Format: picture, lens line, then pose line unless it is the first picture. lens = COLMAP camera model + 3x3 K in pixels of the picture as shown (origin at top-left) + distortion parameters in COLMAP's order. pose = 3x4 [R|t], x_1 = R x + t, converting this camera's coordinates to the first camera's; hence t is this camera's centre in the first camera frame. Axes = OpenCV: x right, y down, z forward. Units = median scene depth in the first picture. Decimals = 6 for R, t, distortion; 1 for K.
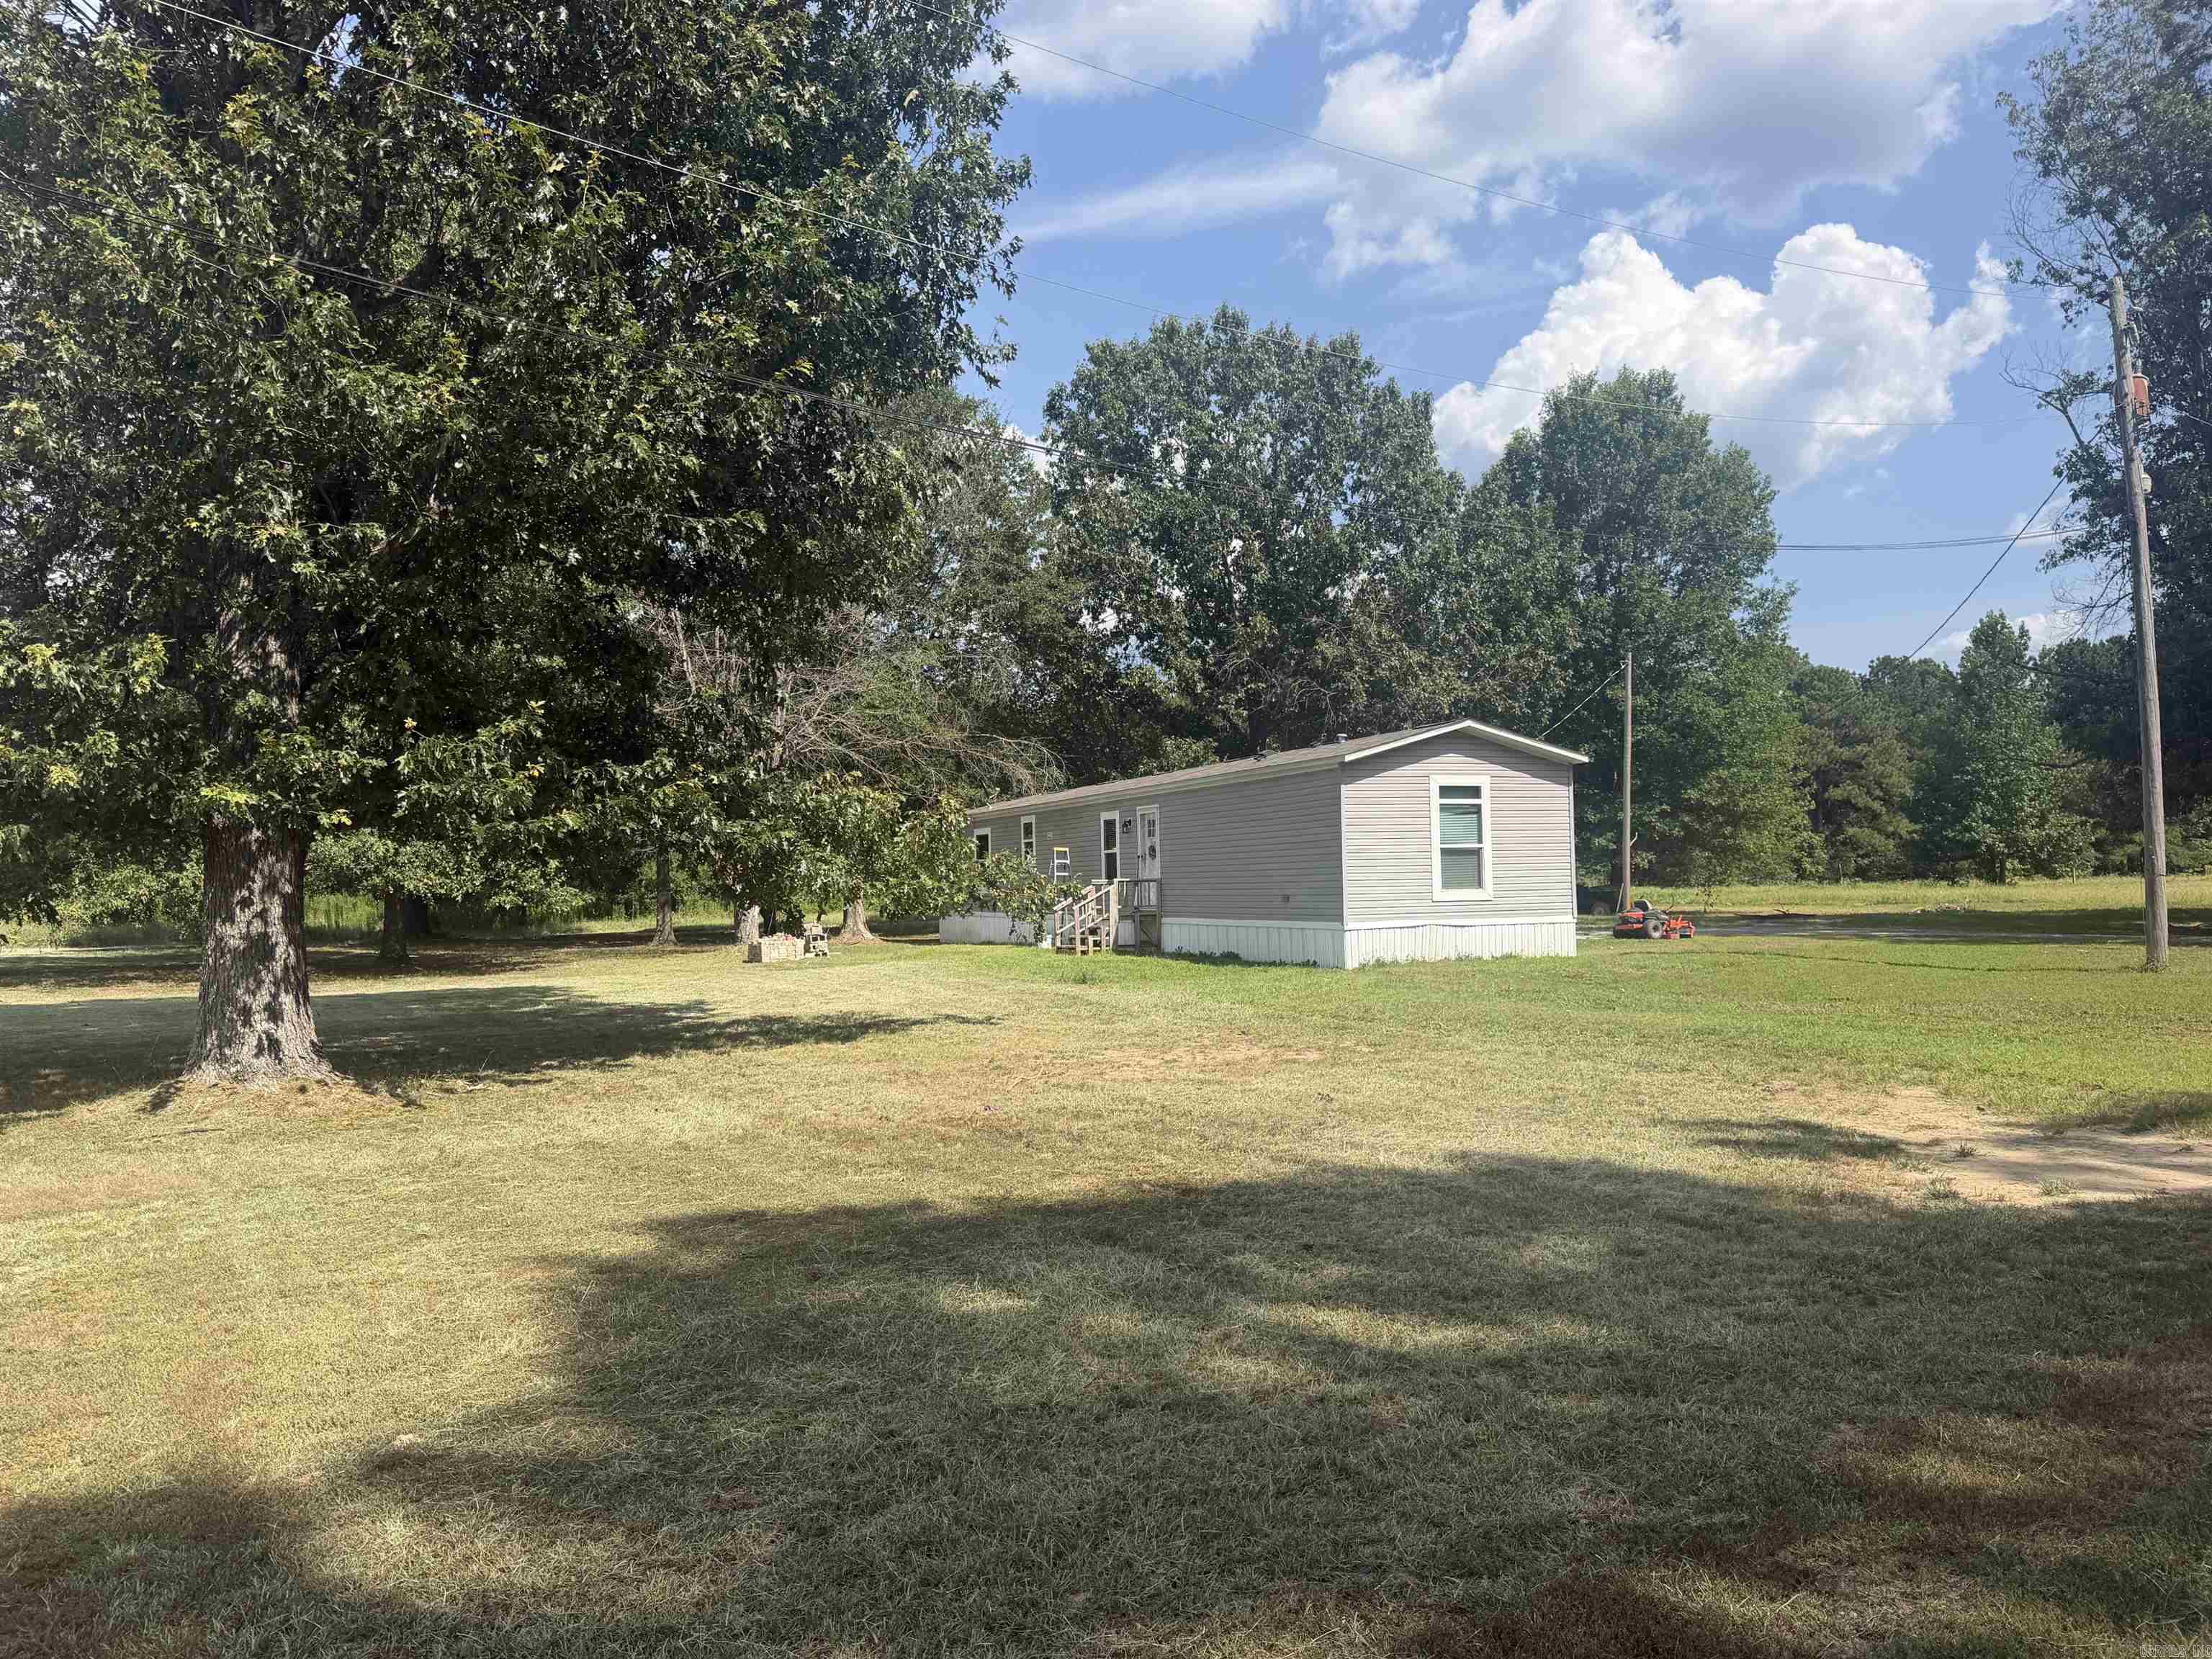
lens RADIAL K [[1541.0, 0, 1102.5], [0, 1541.0, 833.2], [0, 0, 1]] dist [0.012911, -0.033856]
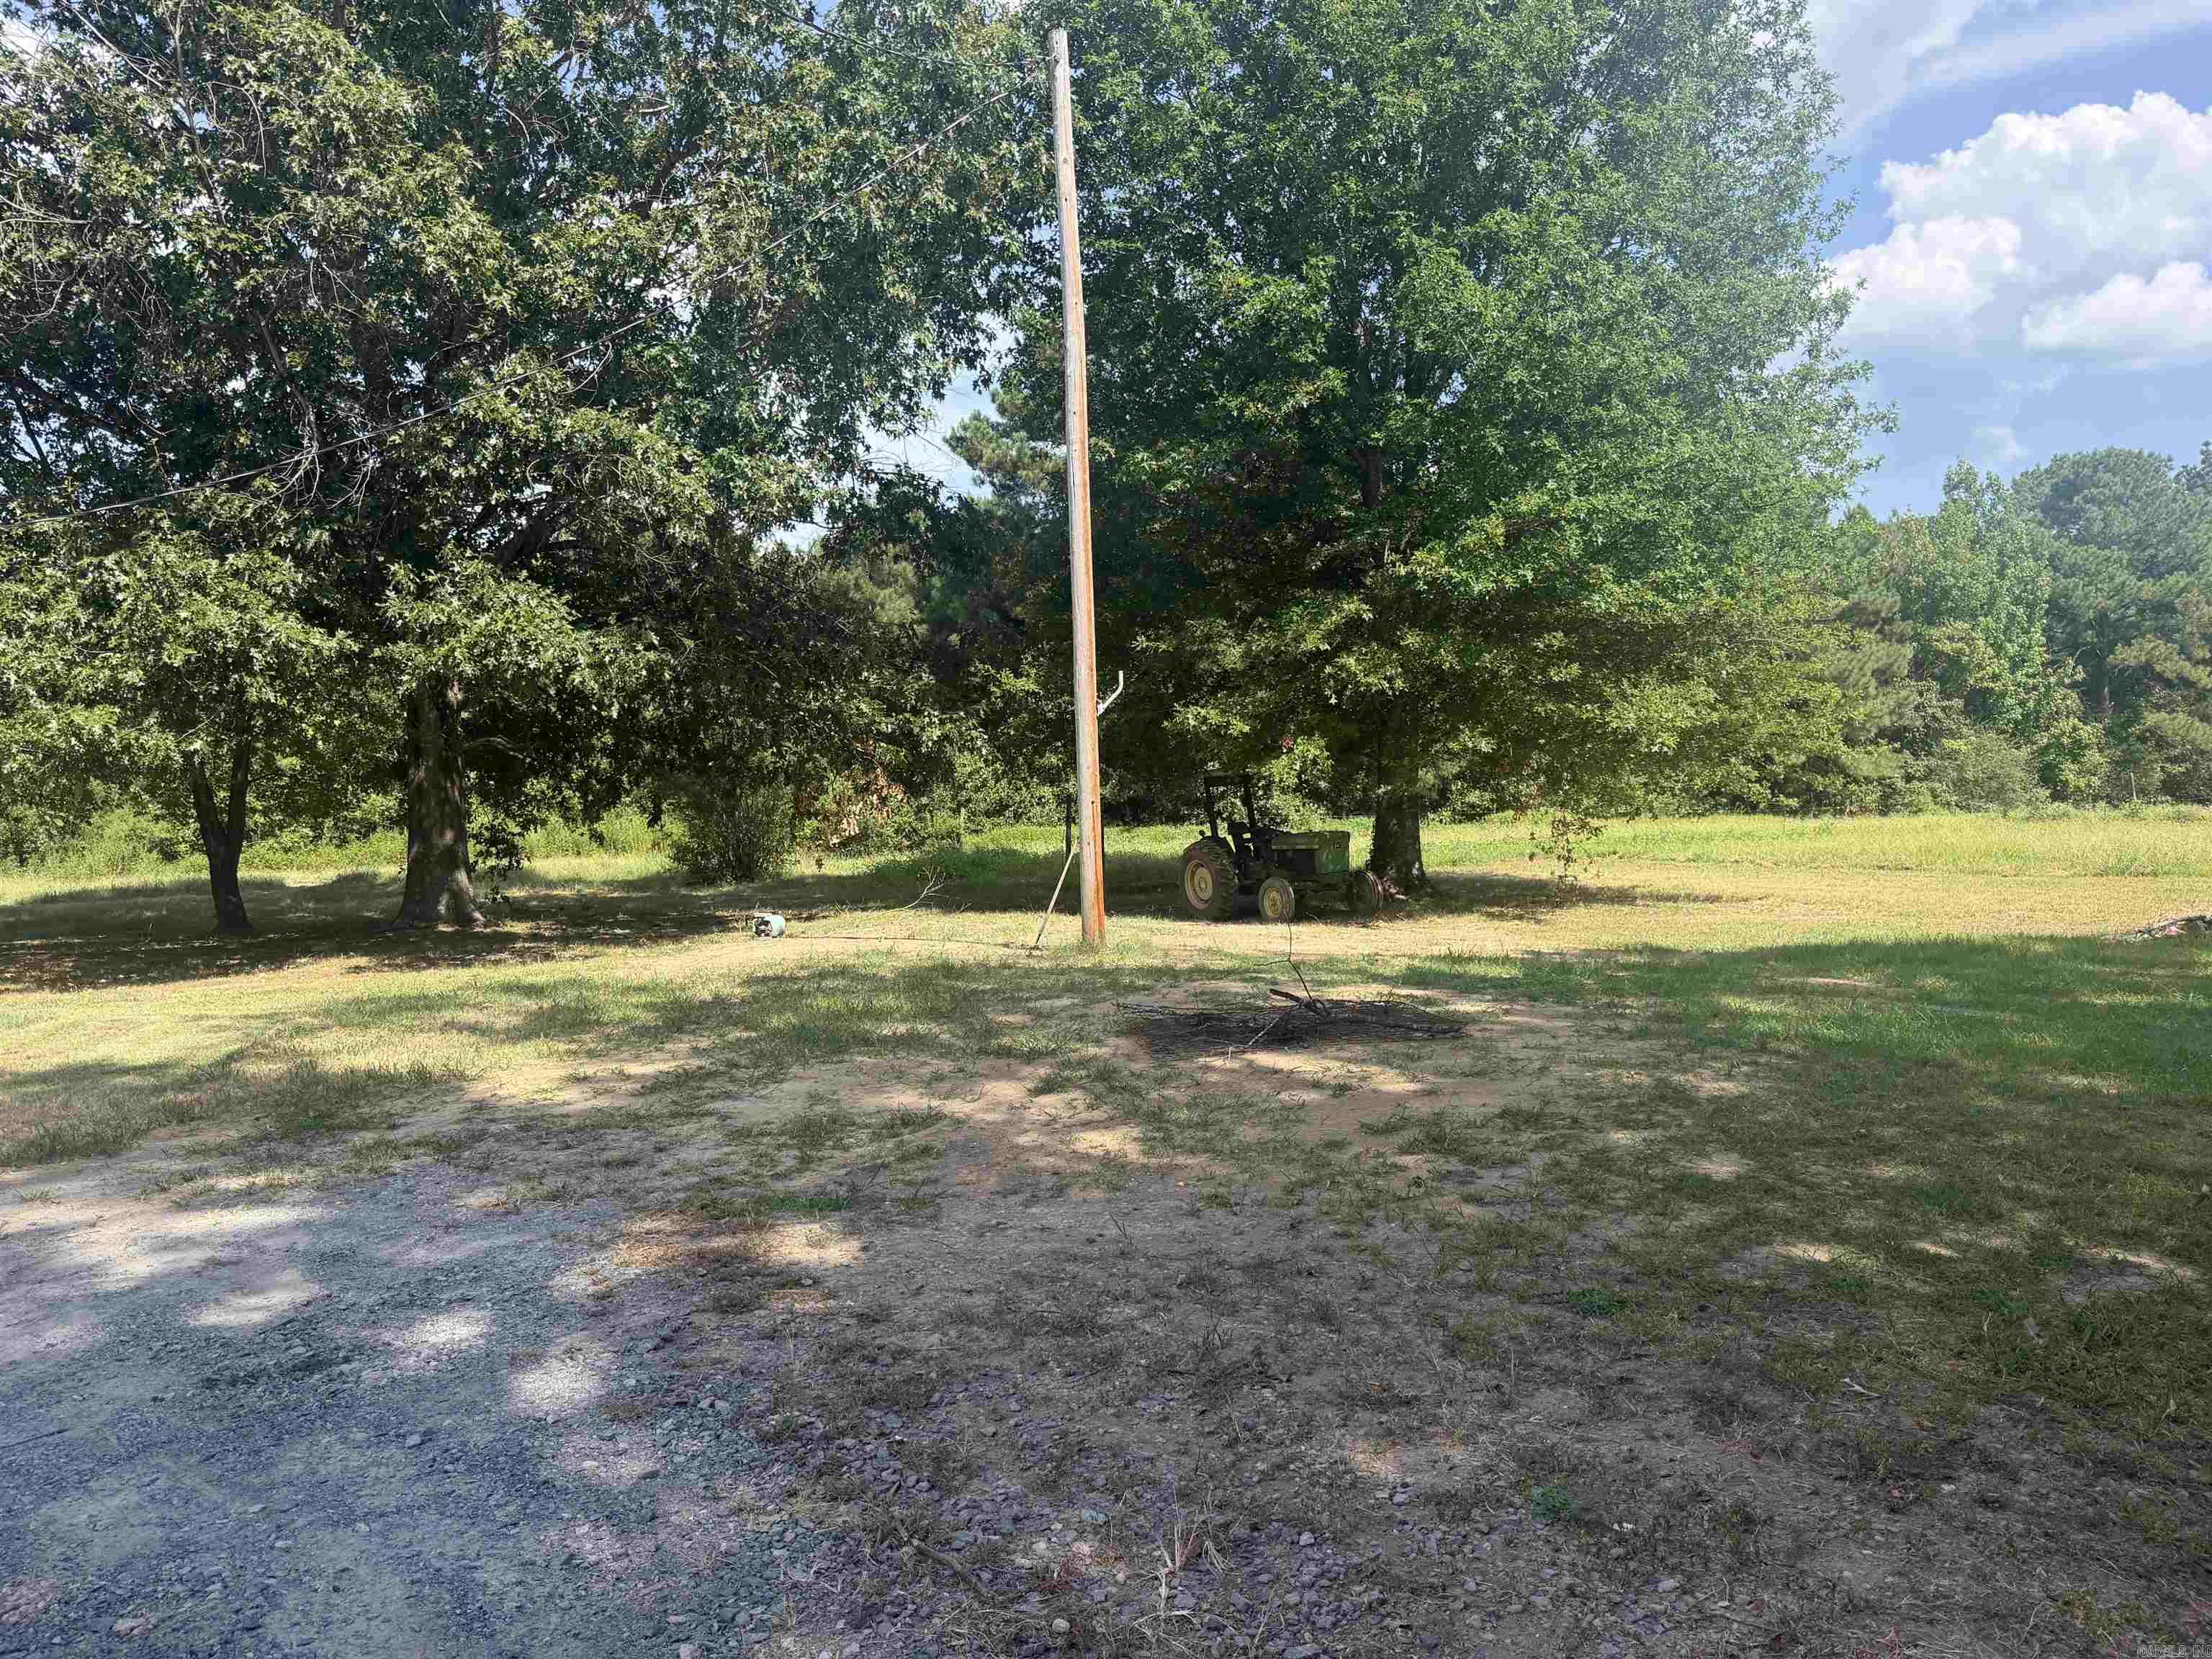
lens RADIAL K [[1541.0, 0, 1093.4], [0, 1541.0, 830.0], [0, 0, 1]] dist [0.012911, -0.033856]
pose [[0.982886, 0.006293, -0.184108, 0.190399], [0.004128, 0.998413, 0.056167, 0.006666], [0.184169, -0.055966, 0.981300, 0.334033]]
